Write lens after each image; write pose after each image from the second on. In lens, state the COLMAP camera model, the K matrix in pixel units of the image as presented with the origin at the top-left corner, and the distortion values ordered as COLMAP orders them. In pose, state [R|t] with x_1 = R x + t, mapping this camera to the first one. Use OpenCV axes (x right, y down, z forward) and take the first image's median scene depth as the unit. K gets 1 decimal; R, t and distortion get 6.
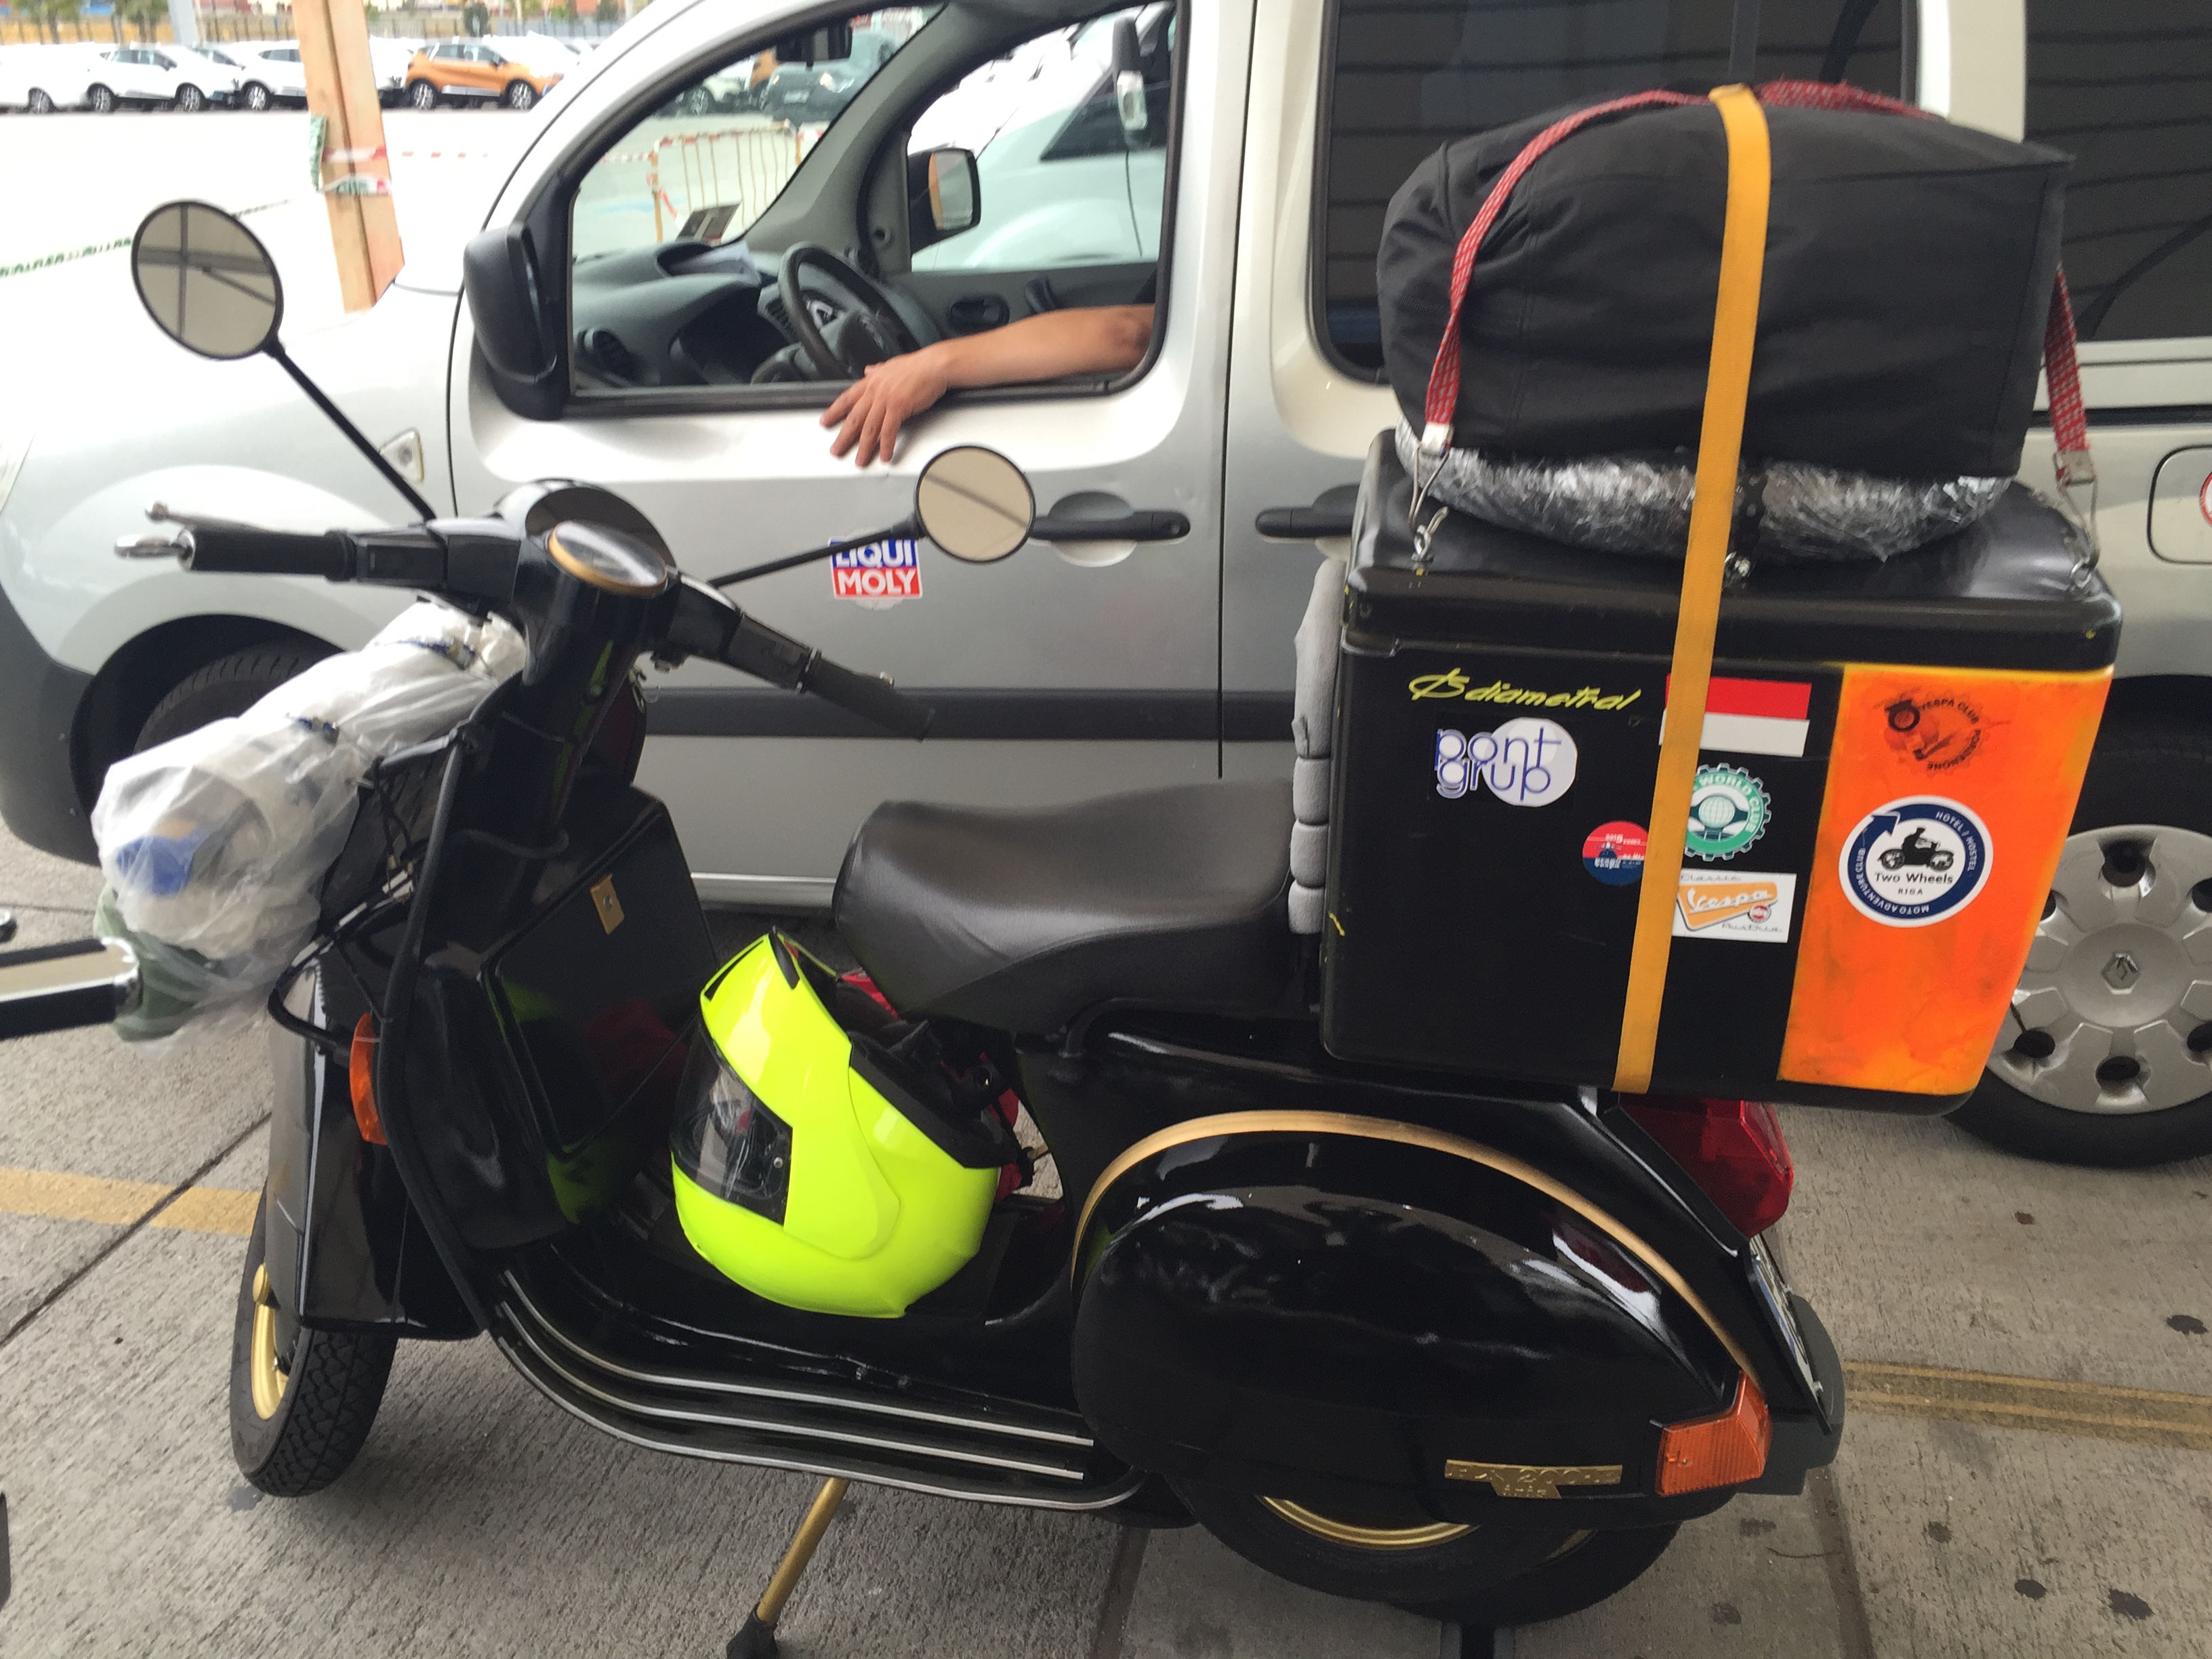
lens RADIAL K [[1842.3, 0, 1103.1], [0, 1842.3, 825.4], [0, 0, 1]] dist [-0.010924, -0.004817]
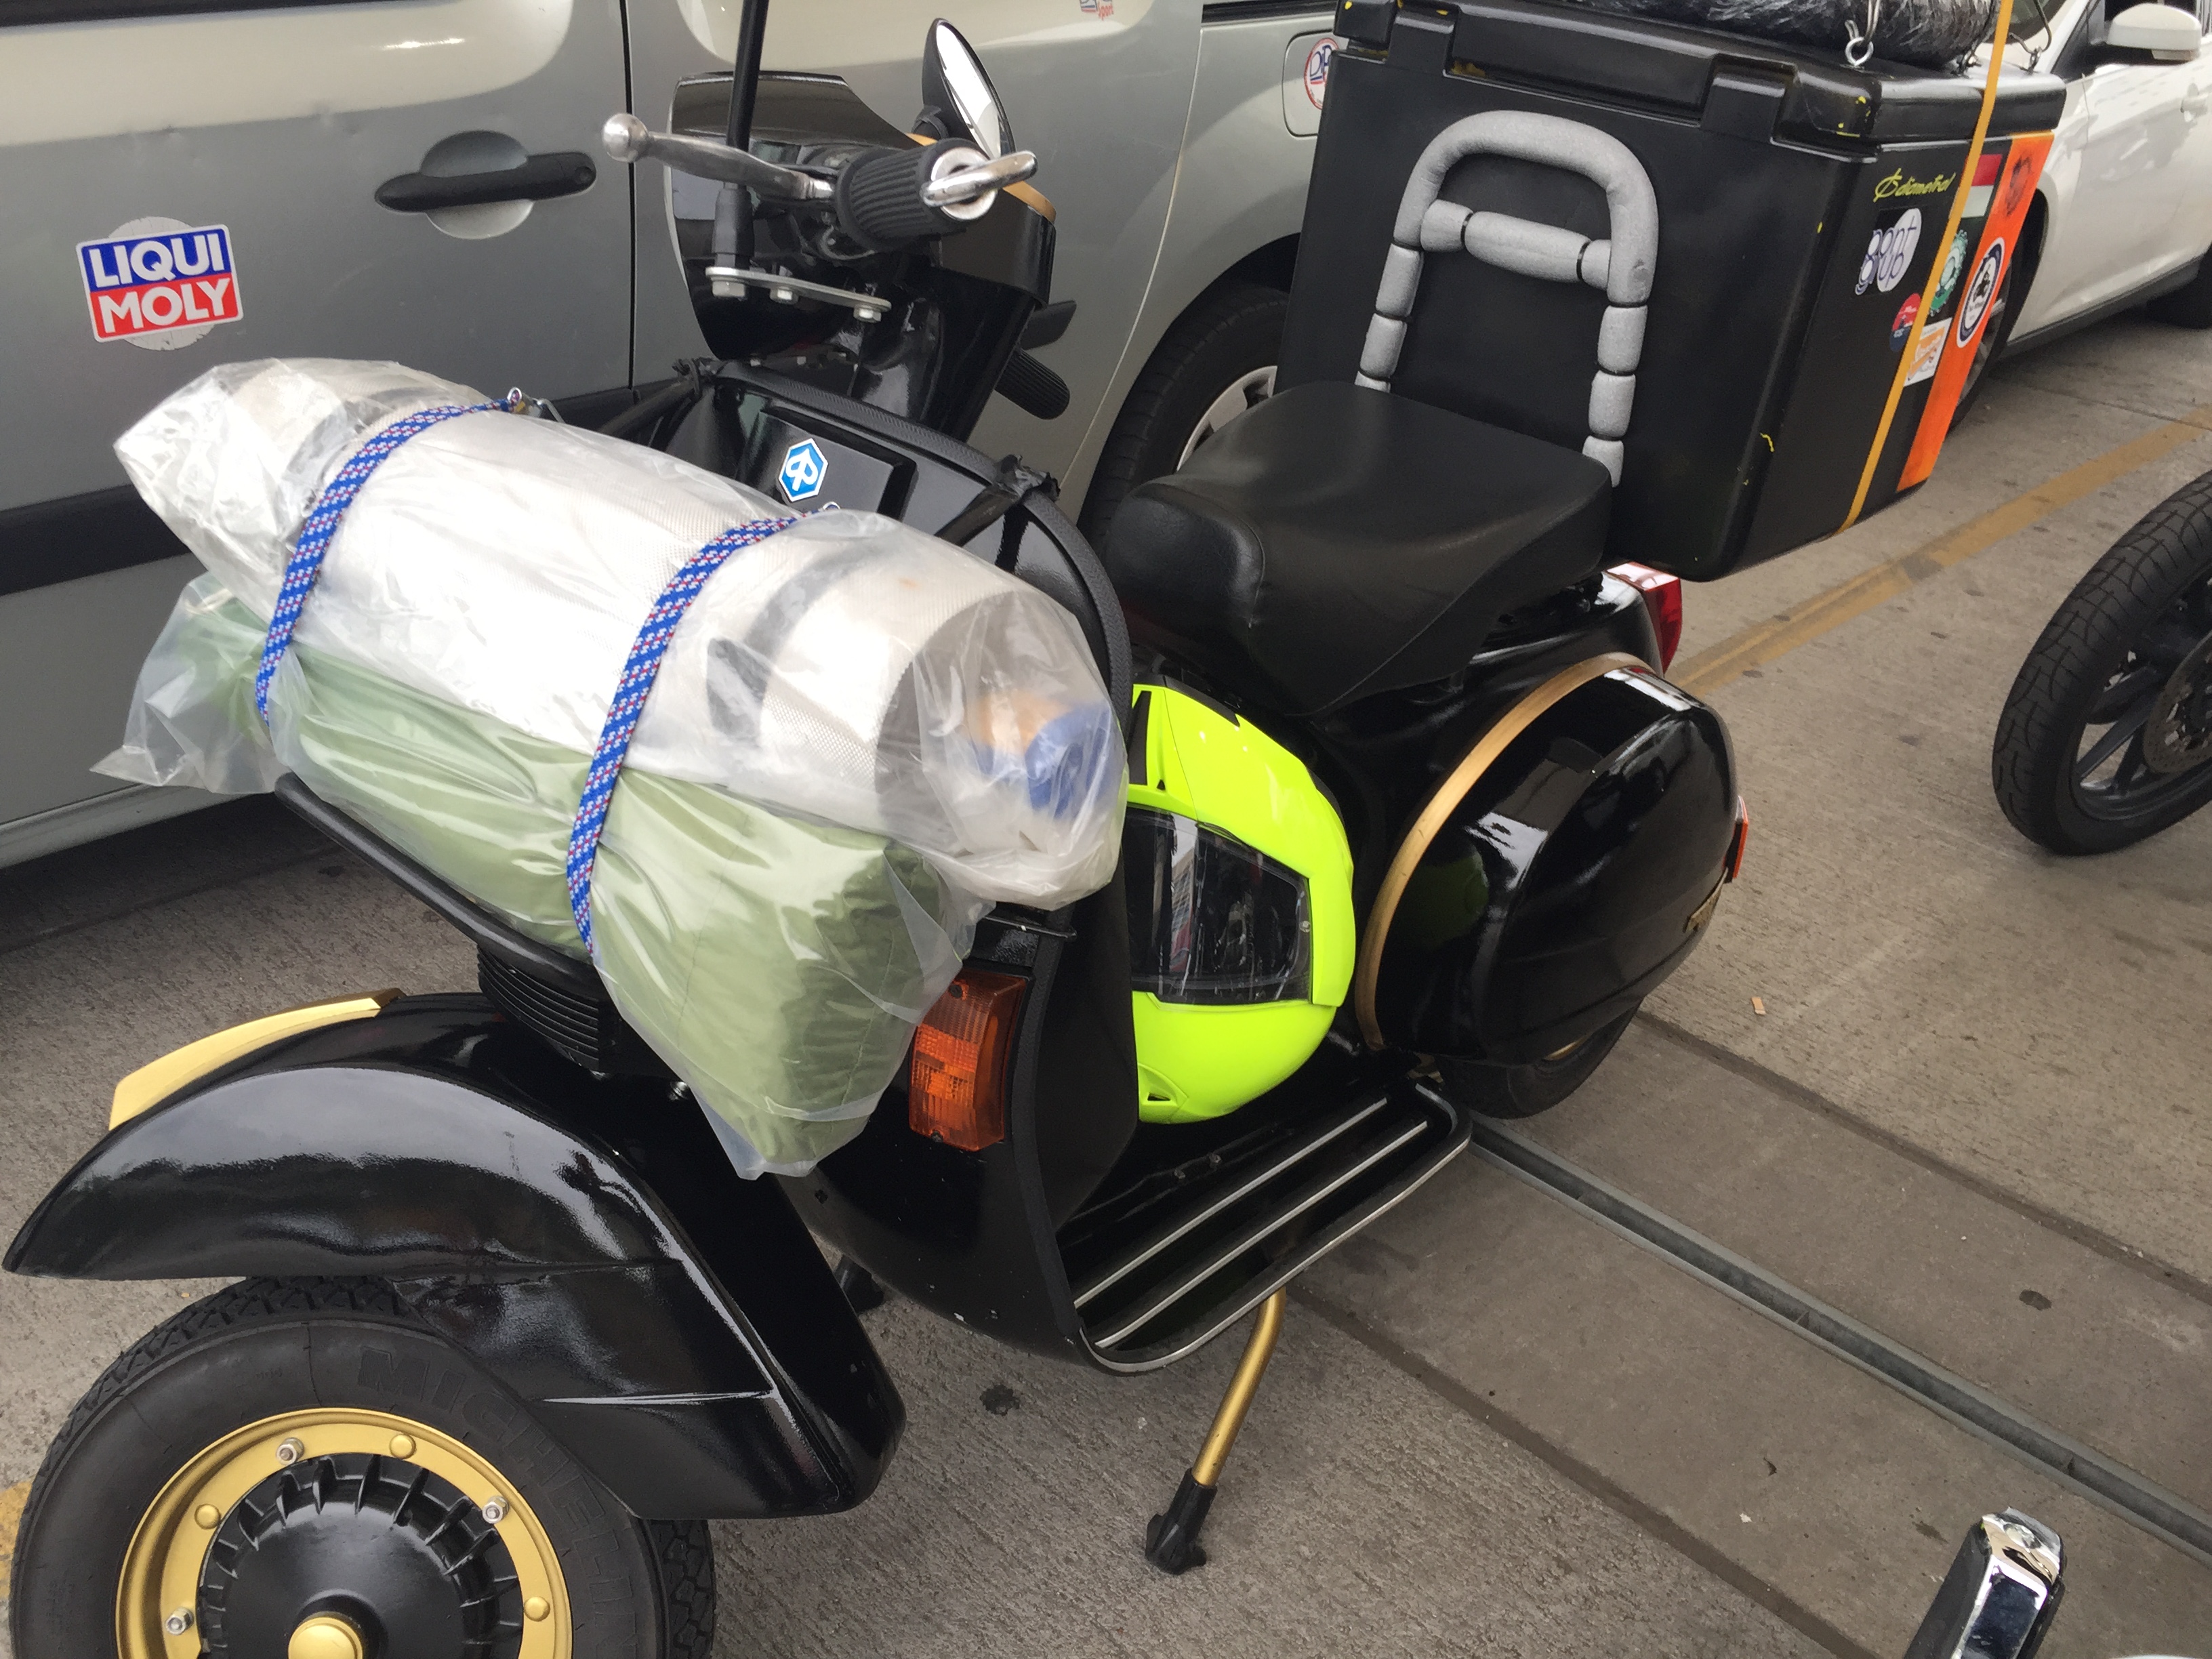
lens RADIAL K [[1842.3, 0, 1104.1], [0, 1842.3, 832.0], [0, 0, 1]] dist [-0.010924, -0.004817]
pose [[0.520351, -0.341998, 0.782478, -0.520110], [0.228089, 0.938674, 0.258587, -0.050559], [-0.822928, 0.043918, 0.566446, 0.376388]]
